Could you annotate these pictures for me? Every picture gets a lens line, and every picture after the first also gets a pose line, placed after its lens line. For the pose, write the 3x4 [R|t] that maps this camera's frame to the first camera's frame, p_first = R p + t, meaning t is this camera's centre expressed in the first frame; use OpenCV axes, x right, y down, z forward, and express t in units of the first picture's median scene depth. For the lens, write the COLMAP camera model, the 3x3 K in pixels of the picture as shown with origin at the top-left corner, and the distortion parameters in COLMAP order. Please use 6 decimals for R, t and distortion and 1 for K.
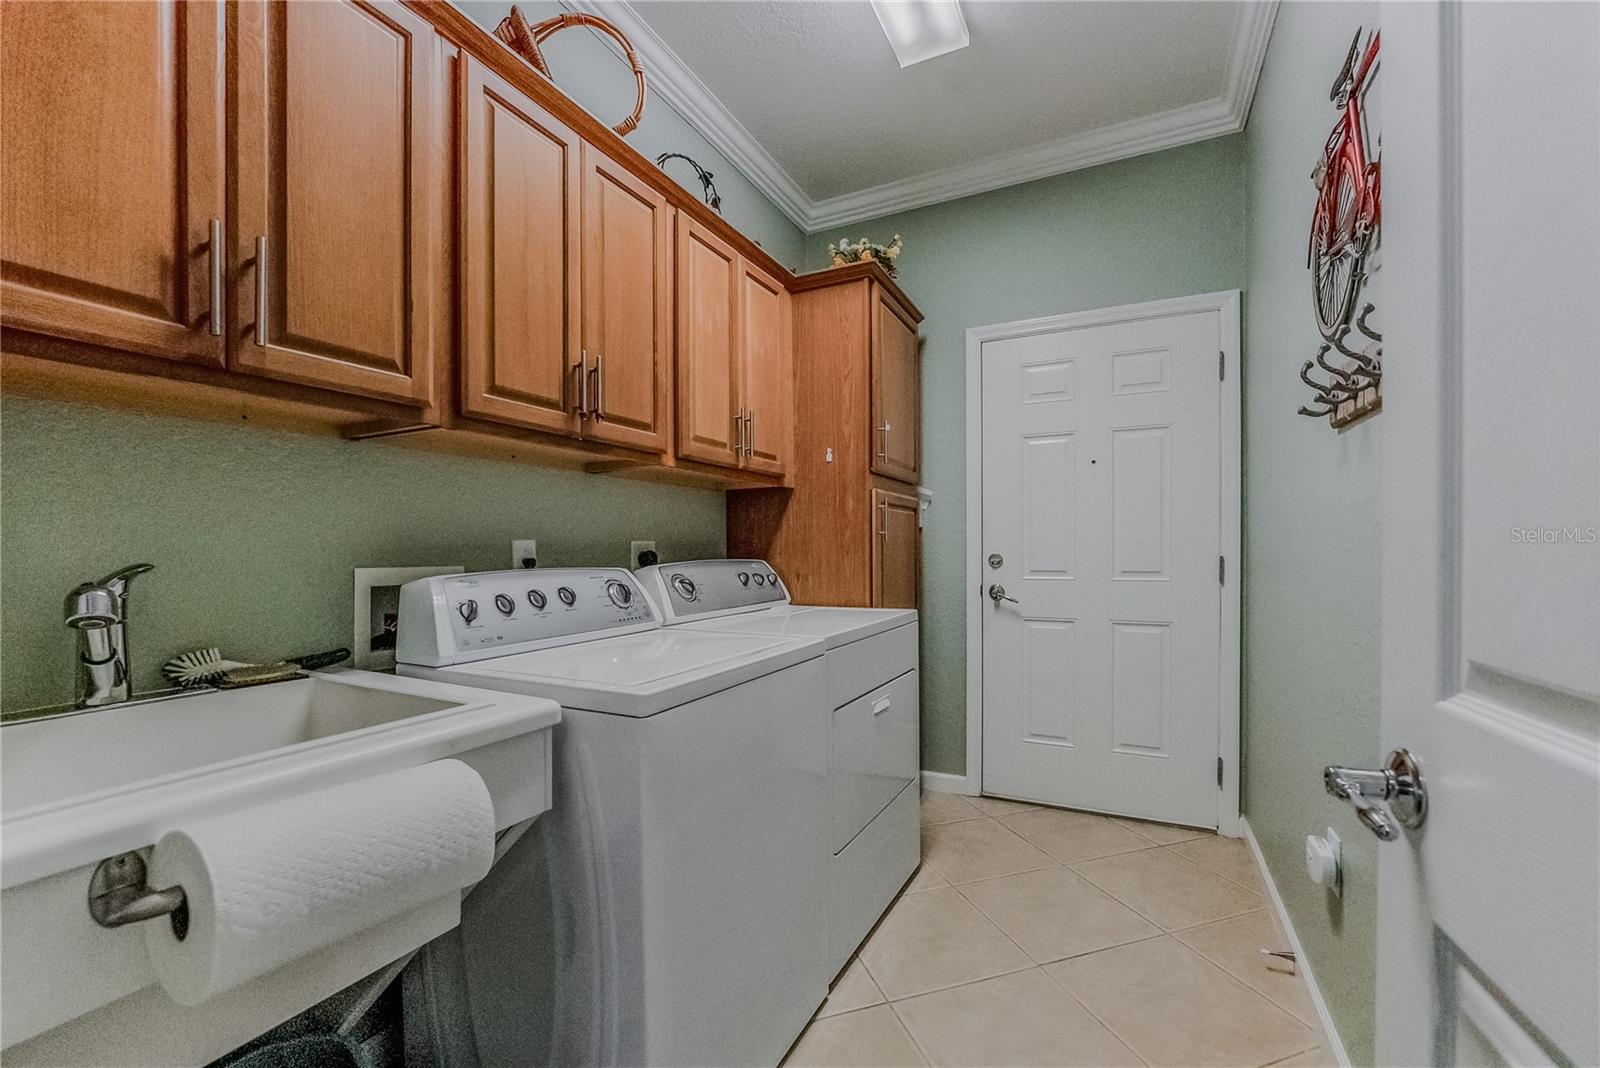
lens RADIAL K [[663.5, 0, 807.5], [0, 663.5, 550.0], [0, 0, 1]] dist [-0.030769, 0.007122]
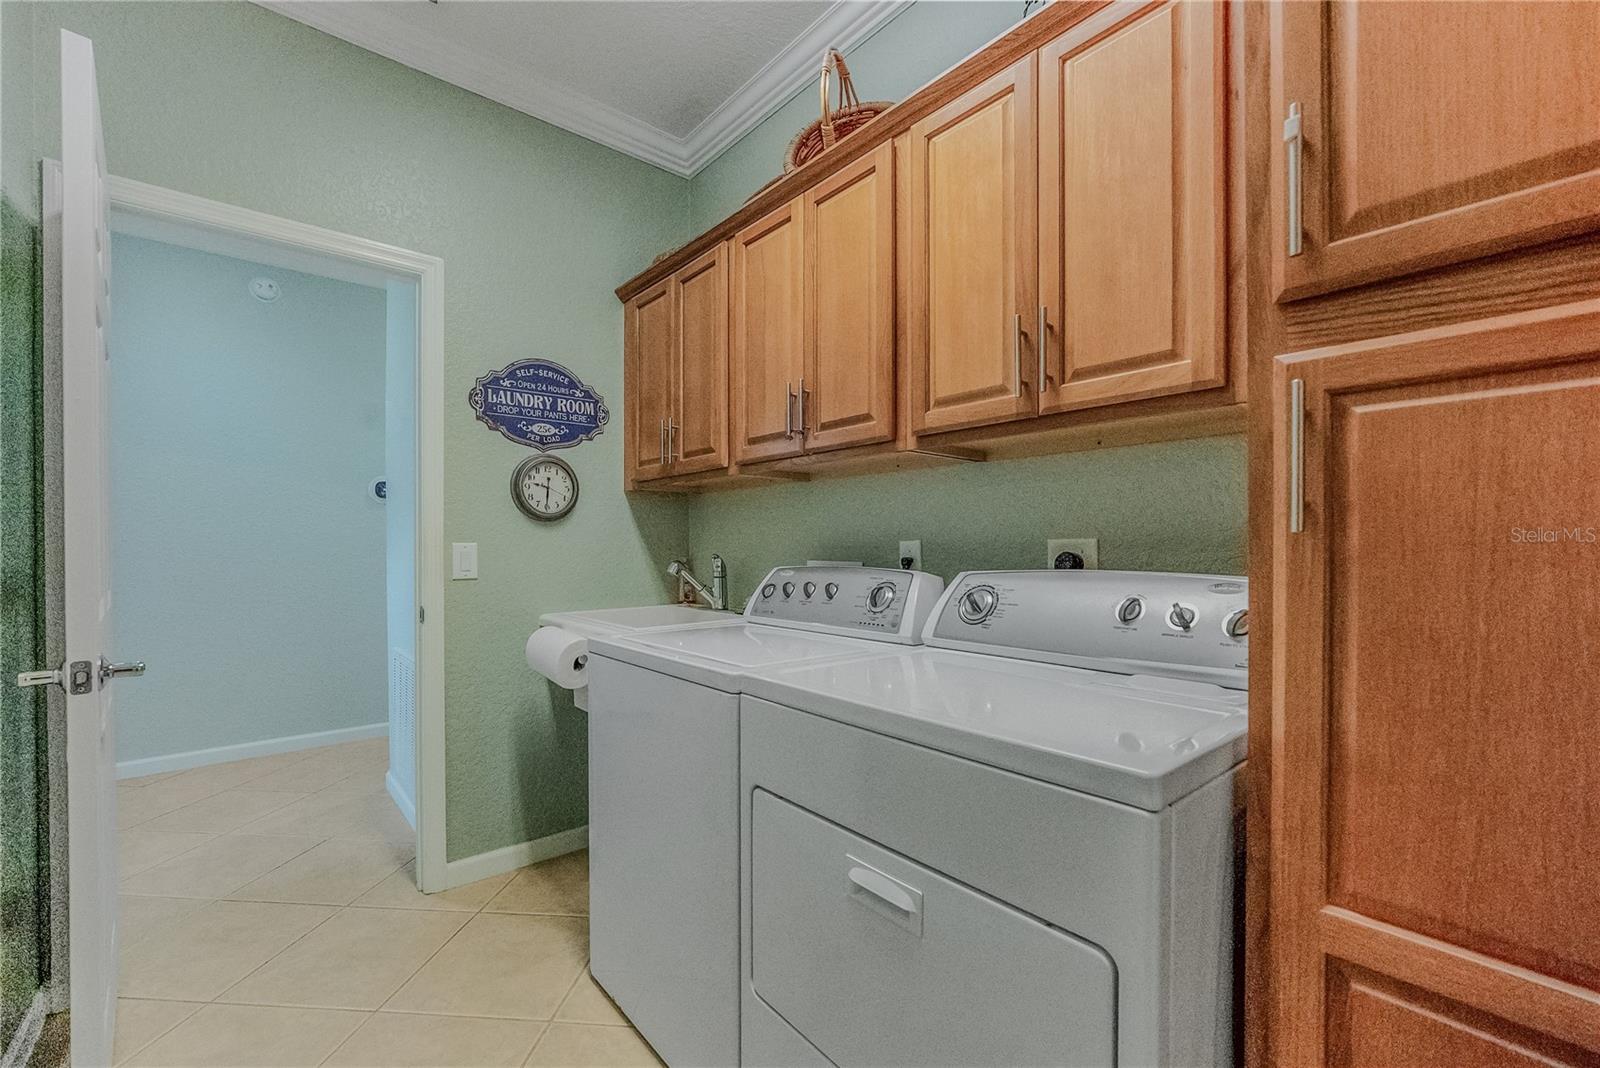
lens RADIAL K [[663.5, 0, 809.0], [0, 663.5, 541.6], [0, 0, 1]] dist [-0.030769, 0.007122]
pose [[-0.383148, 0.003692, -0.923679, 0.604965], [0.005328, 0.999984, 0.001787, -0.015112], [0.923672, -0.004236, -0.383162, 1.212794]]
